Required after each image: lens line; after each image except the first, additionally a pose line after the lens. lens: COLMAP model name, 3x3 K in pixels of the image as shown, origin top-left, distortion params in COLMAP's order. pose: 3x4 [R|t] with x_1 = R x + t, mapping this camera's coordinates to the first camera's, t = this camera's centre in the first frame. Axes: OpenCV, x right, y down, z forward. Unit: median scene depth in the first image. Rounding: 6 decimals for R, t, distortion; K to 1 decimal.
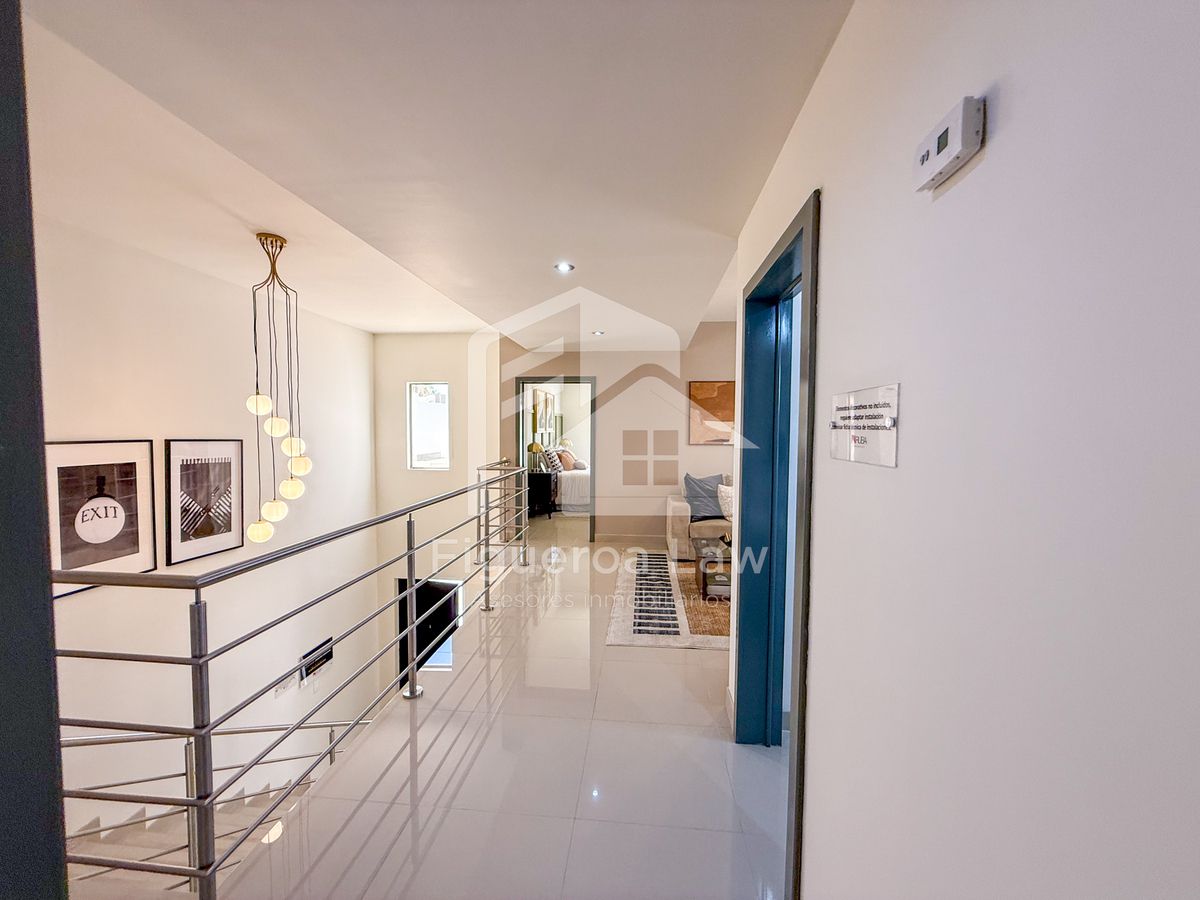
lens RADIAL K [[478.2, 0, 604.1], [0, 478.2, 450.3], [0, 0, 1]] dist [-0.001204, 0.000659]
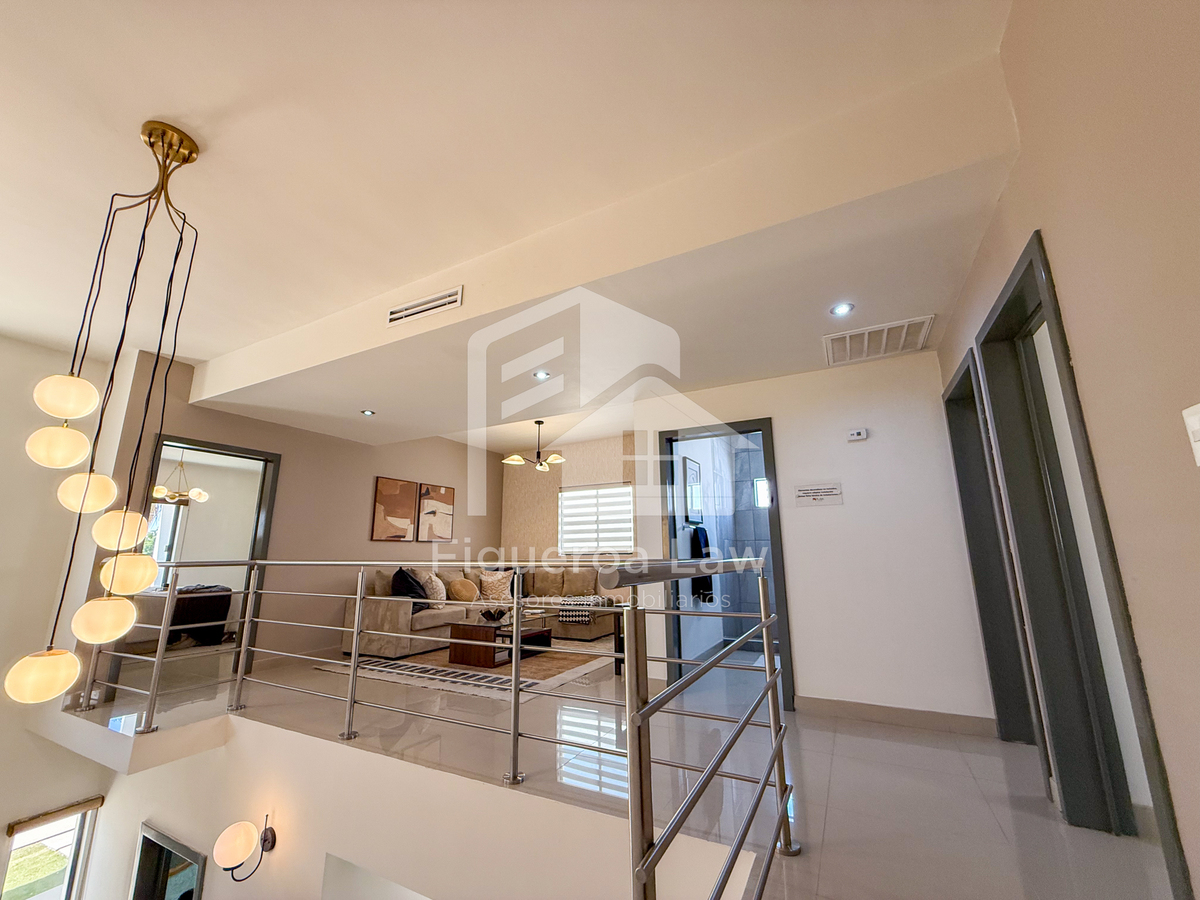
lens RADIAL K [[478.2, 0, 599.1], [0, 478.2, 453.3], [0, 0, 1]] dist [-0.001204, 0.000659]
pose [[0.386233, 0.184137, 0.903835, -0.789657], [0.056105, 0.973368, -0.222278, 0.082428], [-0.920693, 0.136561, 0.365615, 0.277896]]
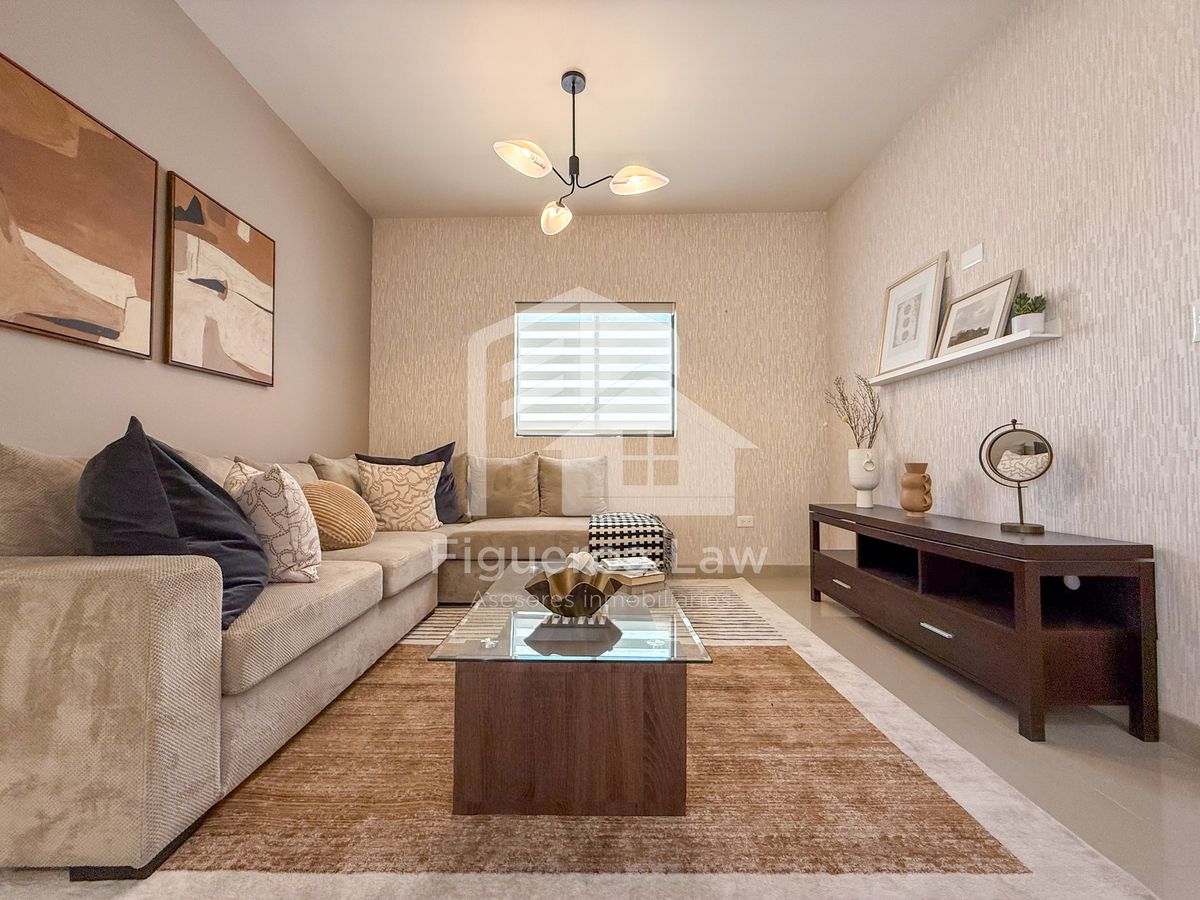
lens RADIAL K [[478.2, 0, 594.8], [0, 478.2, 450.3], [0, 0, 1]] dist [-0.001204, 0.000659]
pose [[-0.084352, 0.020192, 0.996231, -0.076347], [0.044625, 0.998868, -0.016467, 0.096032], [-0.995436, 0.043067, -0.085157, 1.039551]]
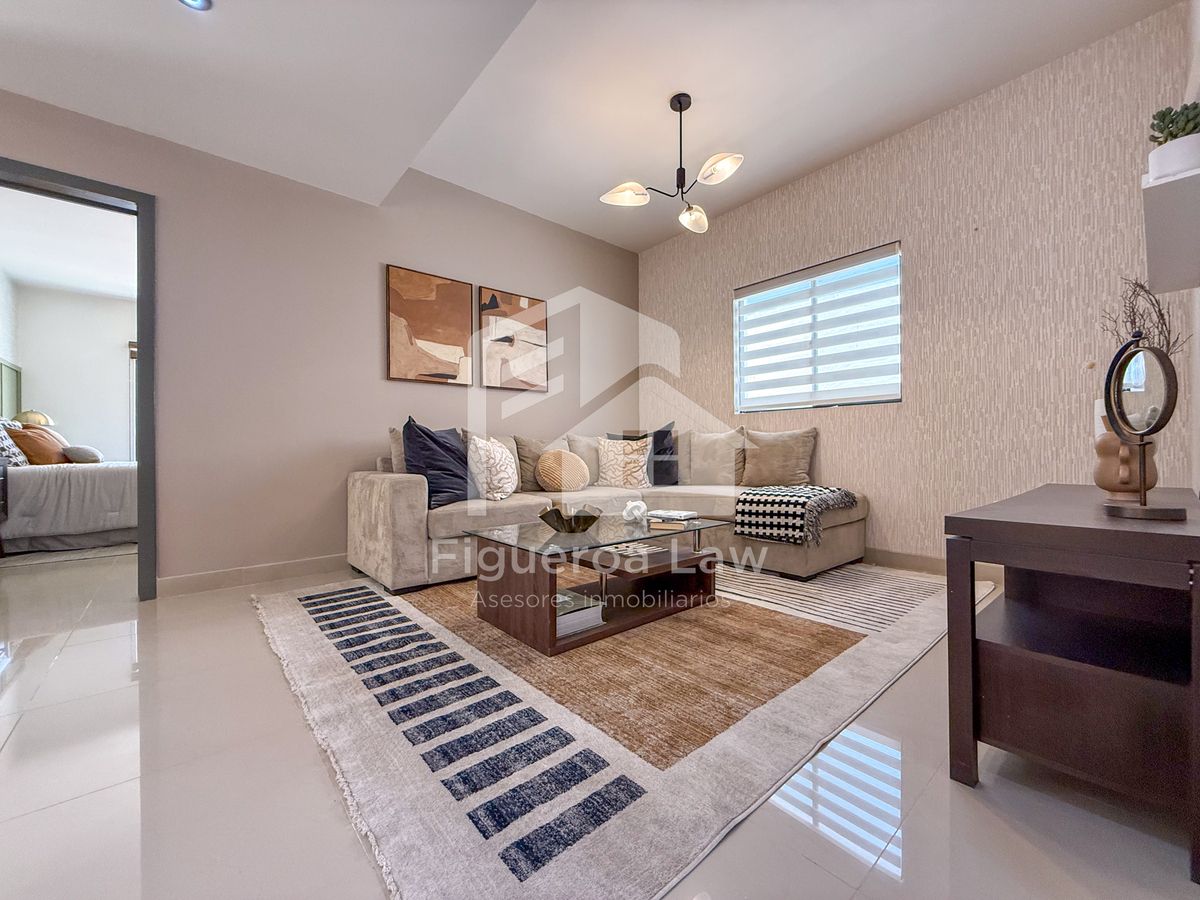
lens RADIAL K [[478.2, 0, 599.0], [0, 478.2, 449.6], [0, 0, 1]] dist [-0.001204, 0.000659]
pose [[0.696654, -0.010649, 0.717328, -0.068609], [0.046201, 0.998480, -0.030046, 0.138327], [-0.715918, 0.054073, 0.696088, 0.639608]]
